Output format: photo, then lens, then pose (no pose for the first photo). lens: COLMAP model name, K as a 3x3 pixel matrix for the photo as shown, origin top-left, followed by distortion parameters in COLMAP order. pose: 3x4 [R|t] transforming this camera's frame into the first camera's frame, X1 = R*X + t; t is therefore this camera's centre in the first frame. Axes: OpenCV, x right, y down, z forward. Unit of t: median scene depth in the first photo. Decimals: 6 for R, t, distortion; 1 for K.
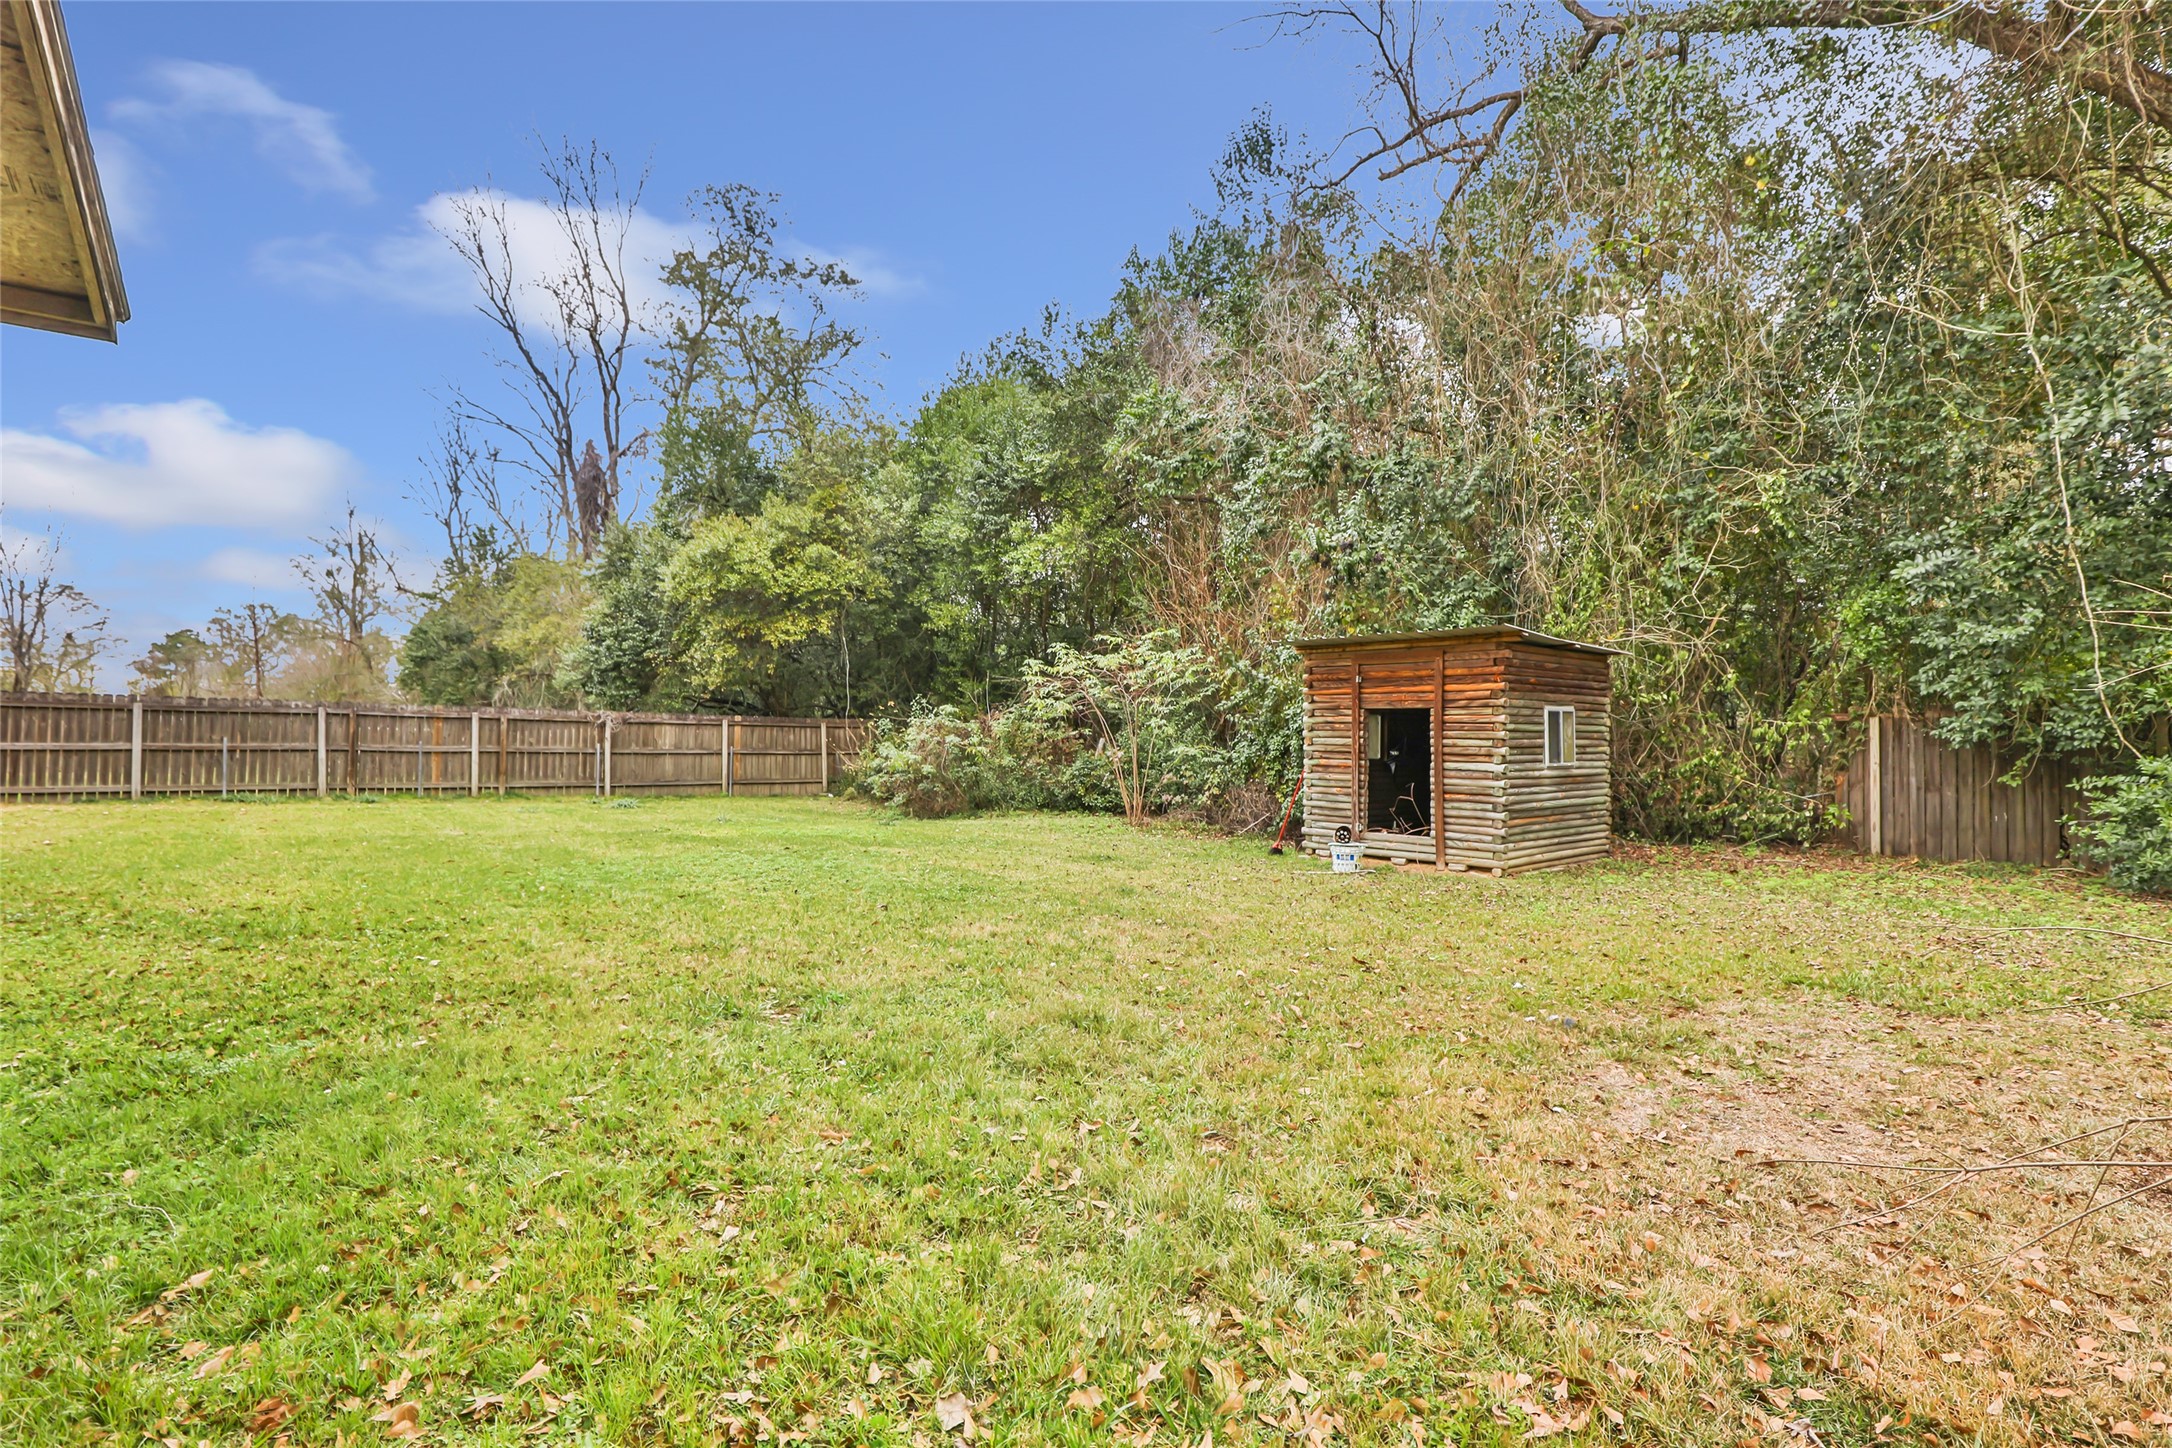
lens RADIAL K [[1006.6, 0, 1127.5], [0, 1006.6, 722.1], [0, 0, 1]] dist [0.000799, 0.000088]
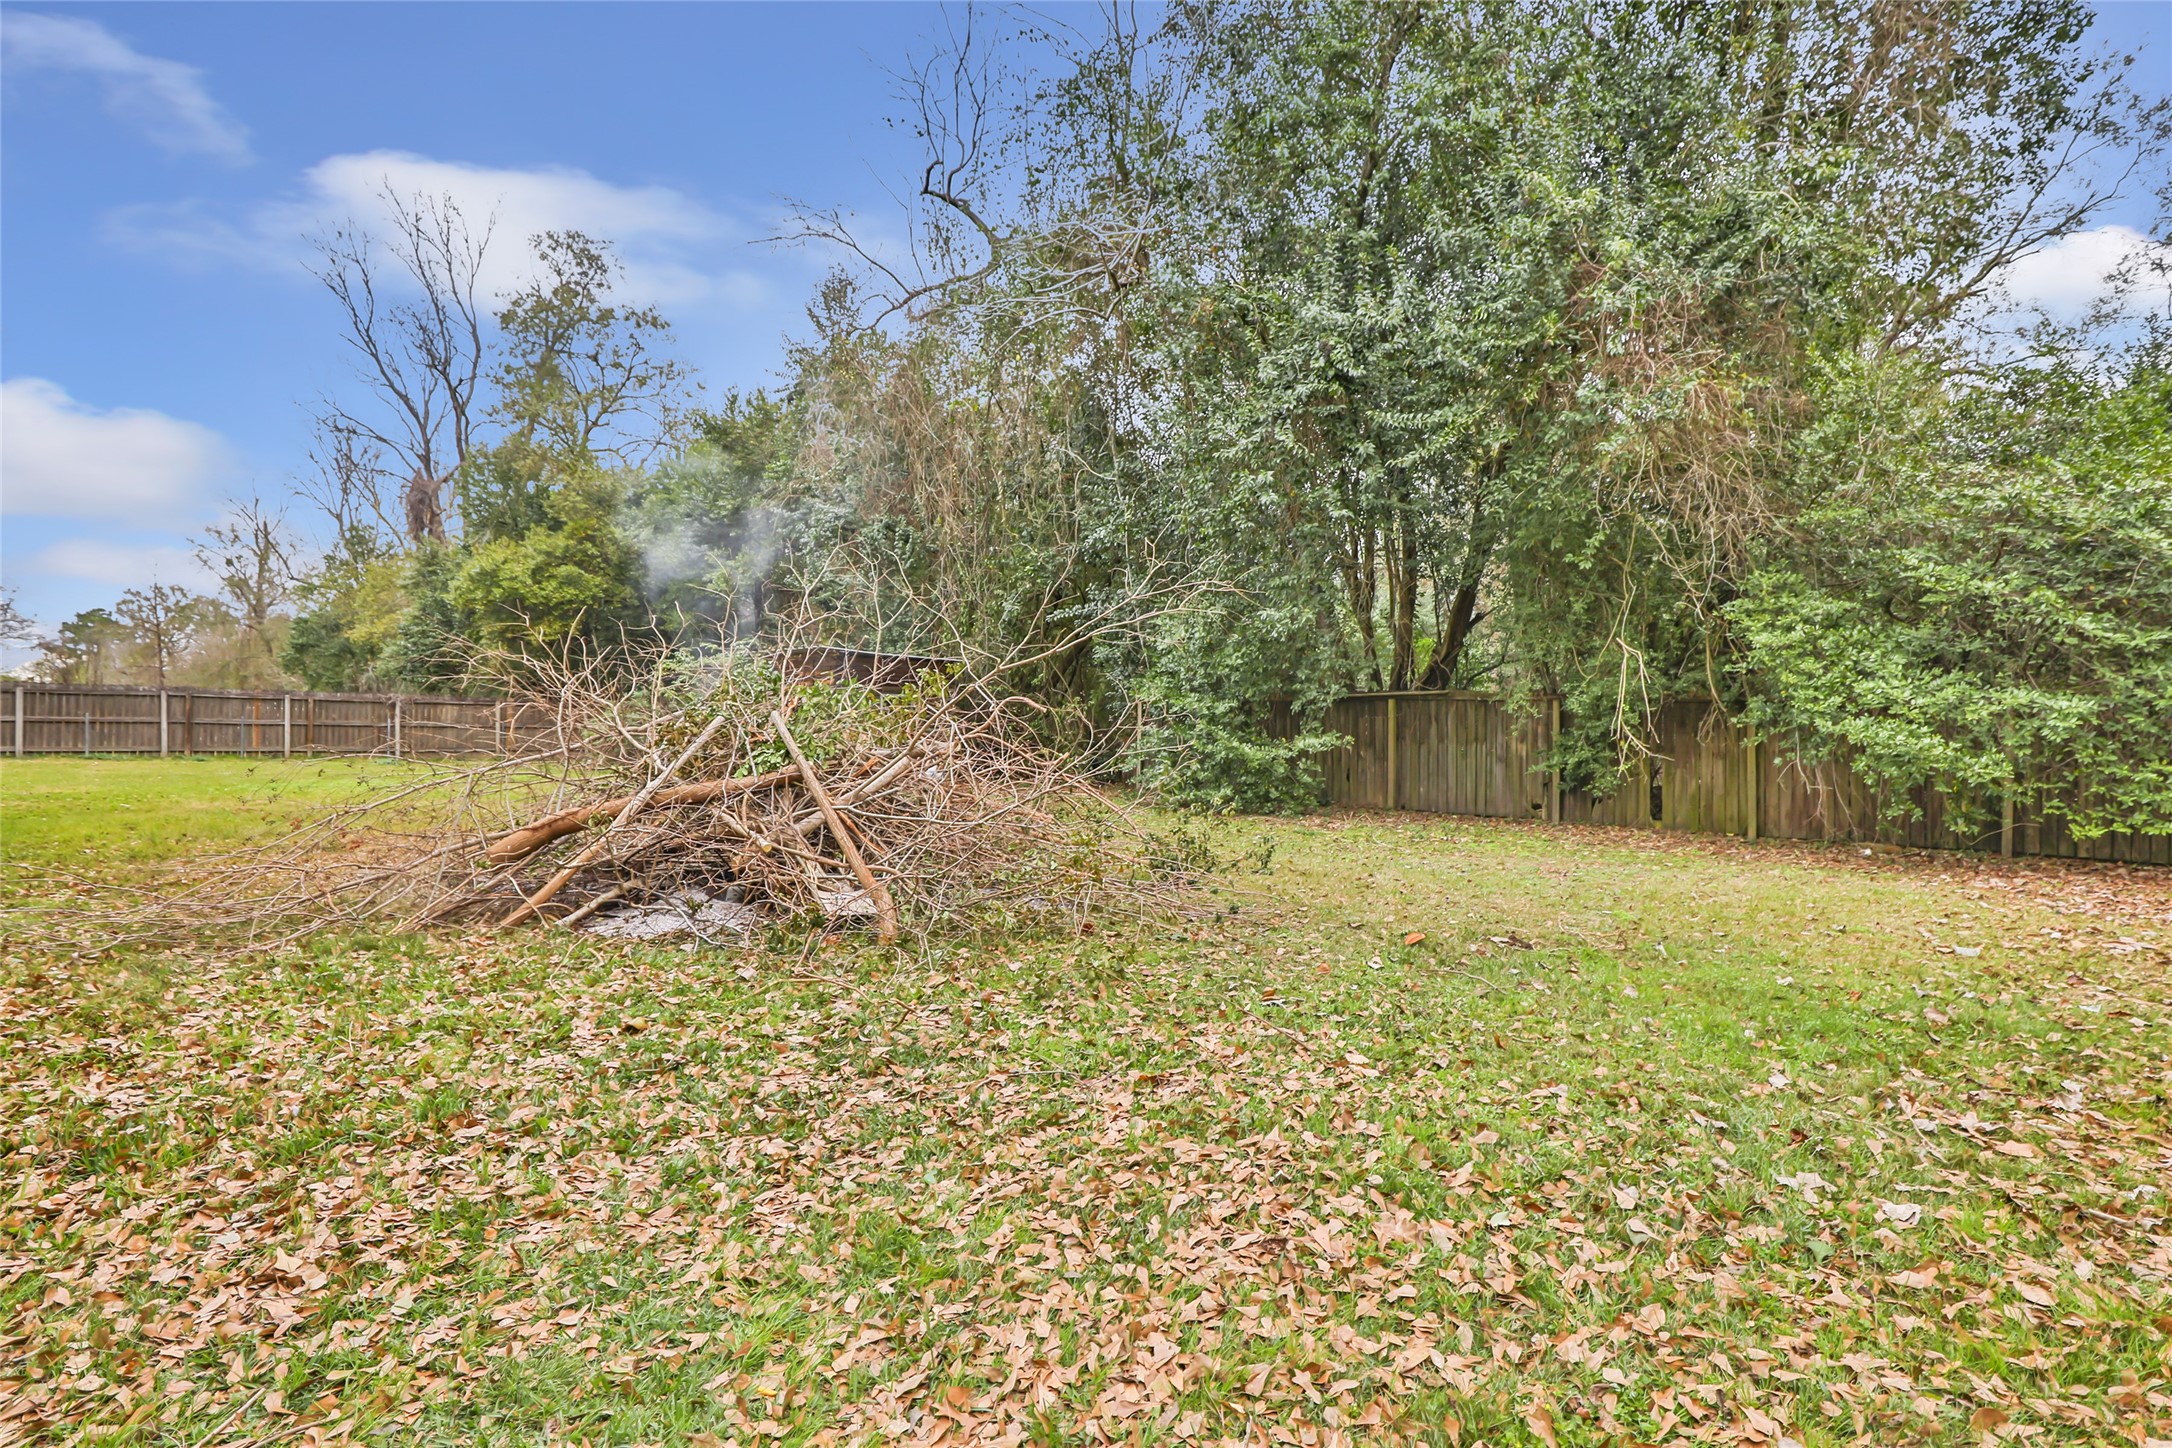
lens RADIAL K [[1006.6, 0, 1099.8], [0, 1006.6, 713.6], [0, 0, 1]] dist [0.000799, 0.000088]
pose [[0.999524, 0.002143, 0.030774, 0.339553], [-0.002354, 0.999974, 0.006807, 0.003499], [-0.030758, -0.006876, 0.999503, -0.318008]]
